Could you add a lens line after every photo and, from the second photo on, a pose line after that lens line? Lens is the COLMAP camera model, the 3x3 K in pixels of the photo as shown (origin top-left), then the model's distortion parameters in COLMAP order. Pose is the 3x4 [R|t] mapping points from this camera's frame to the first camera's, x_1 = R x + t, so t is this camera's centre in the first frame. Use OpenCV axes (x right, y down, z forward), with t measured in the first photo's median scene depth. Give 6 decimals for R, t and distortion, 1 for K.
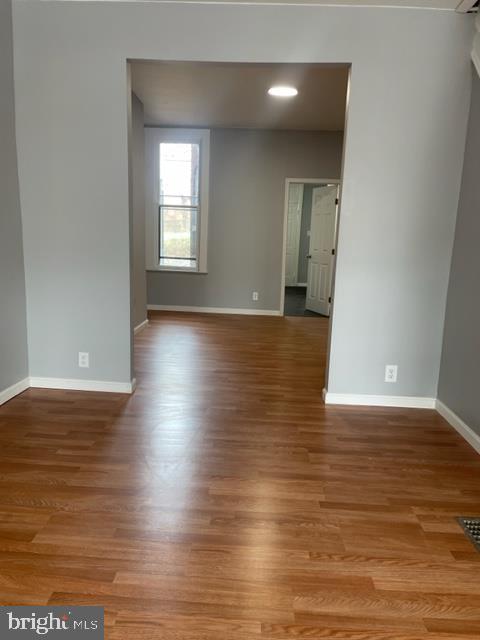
lens RADIAL K [[487.3, 0, 235.4], [0, 487.3, 324.7], [0, 0, 1]] dist [0.087827, -0.106522]
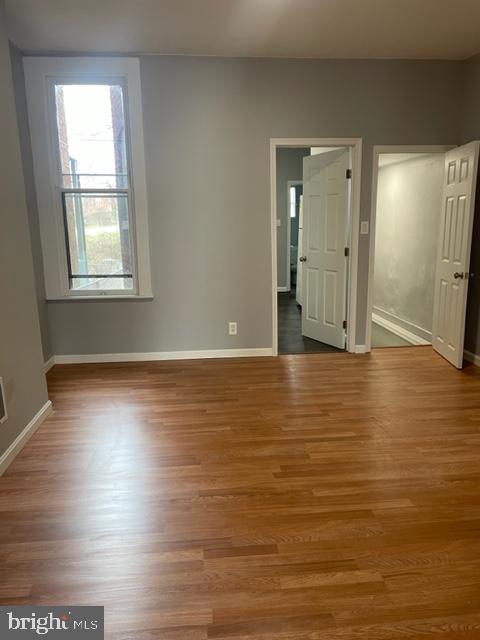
lens RADIAL K [[487.3, 0, 243.4], [0, 487.3, 317.6], [0, 0, 1]] dist [0.087827, -0.106522]
pose [[0.987984, -0.075317, 0.134961, -0.030030], [0.073926, 0.997146, 0.015298, -0.081207], [-0.135728, -0.005137, 0.990733, 0.369916]]
